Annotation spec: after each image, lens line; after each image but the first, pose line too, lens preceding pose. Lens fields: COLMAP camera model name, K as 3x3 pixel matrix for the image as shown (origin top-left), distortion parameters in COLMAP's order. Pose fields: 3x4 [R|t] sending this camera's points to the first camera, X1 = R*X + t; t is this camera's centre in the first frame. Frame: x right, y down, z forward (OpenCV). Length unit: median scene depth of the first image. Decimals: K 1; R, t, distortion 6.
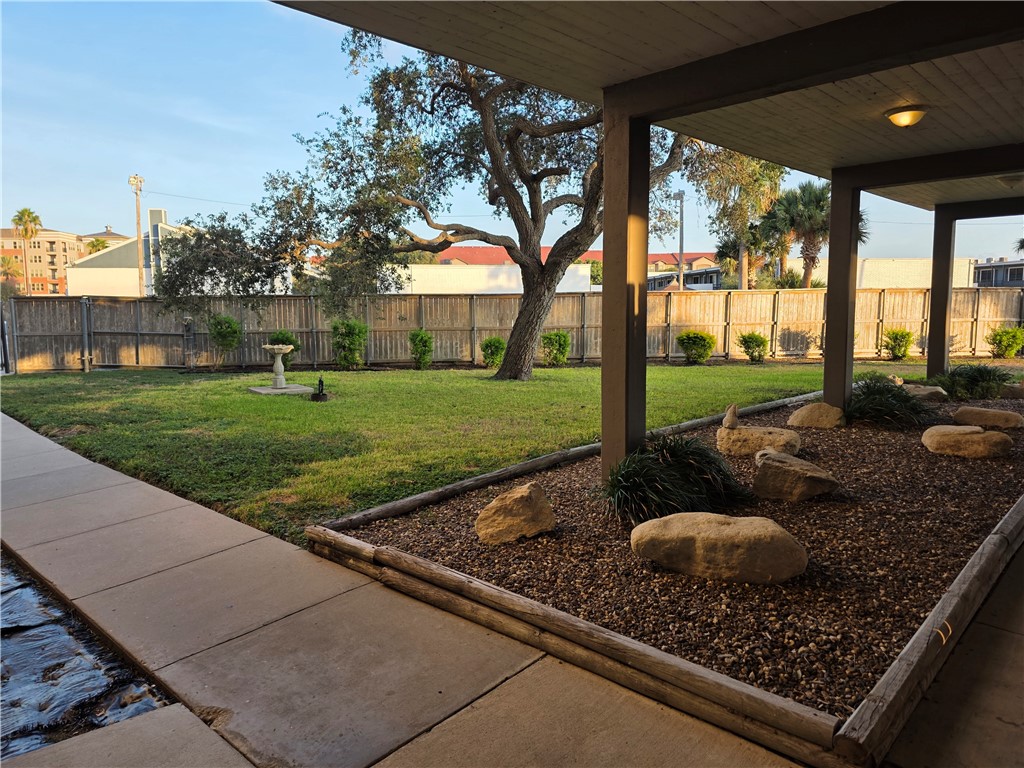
lens RADIAL K [[664.4, 0, 512.0], [0, 664.4, 384.0], [0, 0, 1]] dist [0.001035, 0.000733]
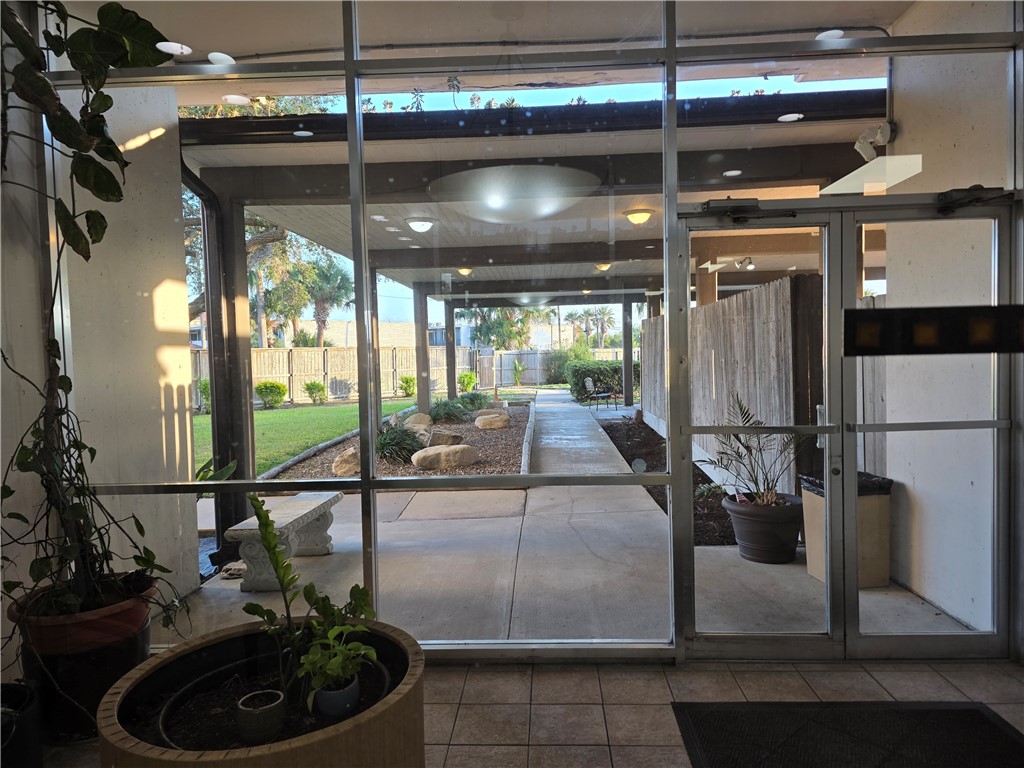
lens RADIAL K [[689.1, 0, 512.0], [0, 689.1, 384.0], [0, 0, 1]] dist [0.000234, -0.000004]
pose [[0.728040, -0.041258, 0.684292, -0.257225], [0.099232, 0.994017, -0.045644, 0.025163], [-0.678314, 0.101134, 0.727779, -0.214078]]
